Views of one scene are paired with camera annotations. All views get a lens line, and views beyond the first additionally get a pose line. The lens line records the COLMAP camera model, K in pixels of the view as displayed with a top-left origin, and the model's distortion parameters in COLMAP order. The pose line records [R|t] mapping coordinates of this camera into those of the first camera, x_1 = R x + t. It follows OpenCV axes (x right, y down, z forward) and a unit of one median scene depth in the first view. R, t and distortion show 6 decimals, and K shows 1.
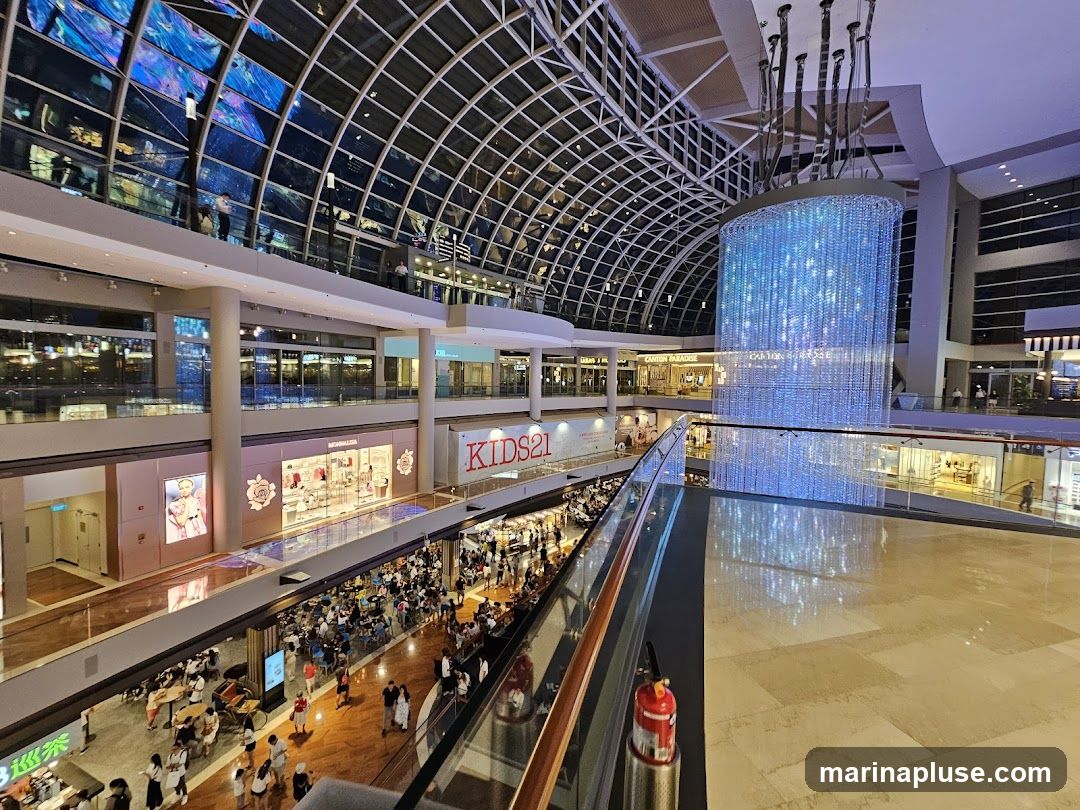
lens RADIAL K [[442.2, 0, 535.5], [0, 442.2, 402.5], [0, 0, 1]] dist [-0.000860, -0.000283]
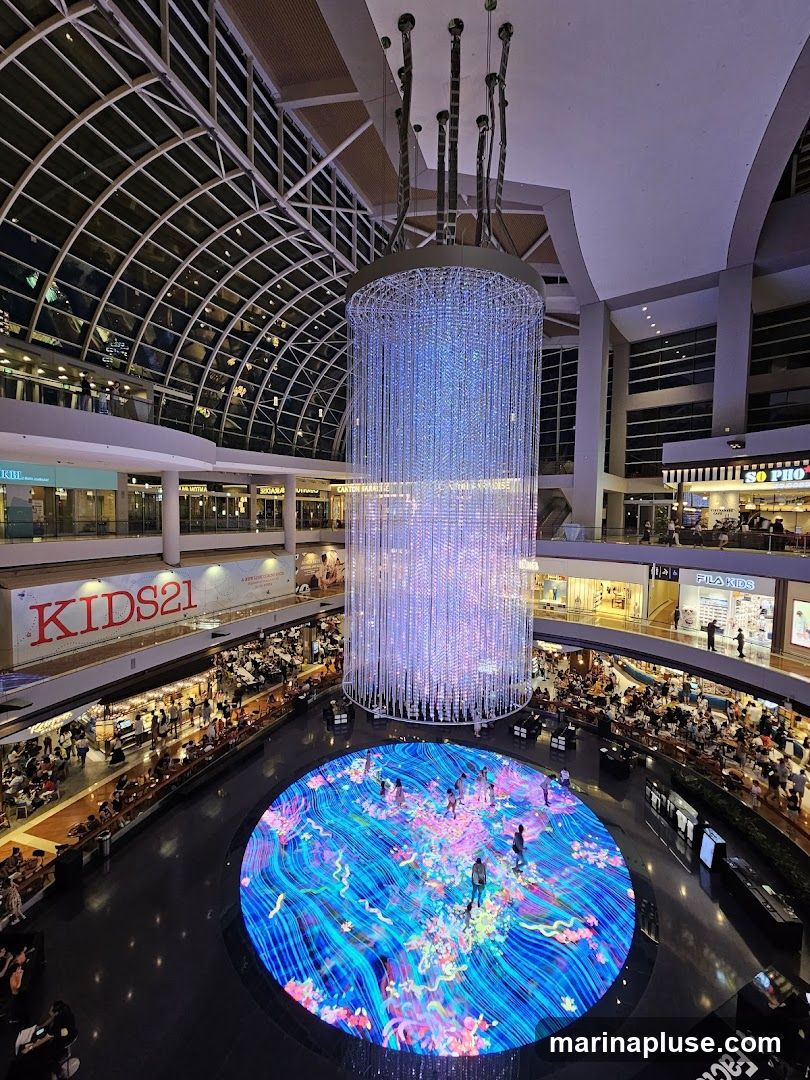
lens RADIAL K [[442.2, 0, 405.0], [0, 442.2, 540.0], [0, 0, 1]] dist [-0.000860, -0.000283]
pose [[0.954841, -0.022545, 0.296261, 0.178247], [0.019456, 0.999721, 0.013373, -0.005756], [-0.296479, -0.007005, 0.955014, 0.151903]]
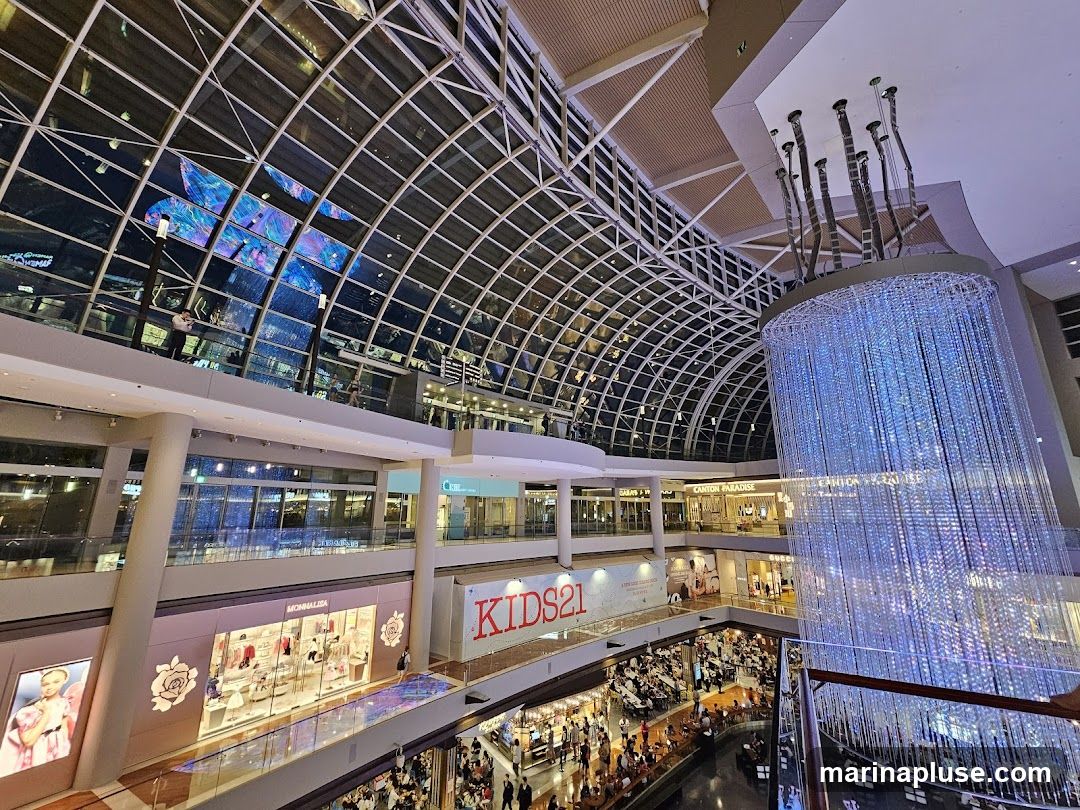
lens RADIAL K [[446.0, 0, 542.1], [0, 446.0, 400.1], [0, 0, 1]] dist [-0.001343, 0.000593]
pose [[0.996102, -0.039248, -0.078992, 0.038307], [0.013811, 0.953902, -0.299801, -0.008774], [0.087117, 0.297542, 0.950726, 0.120759]]
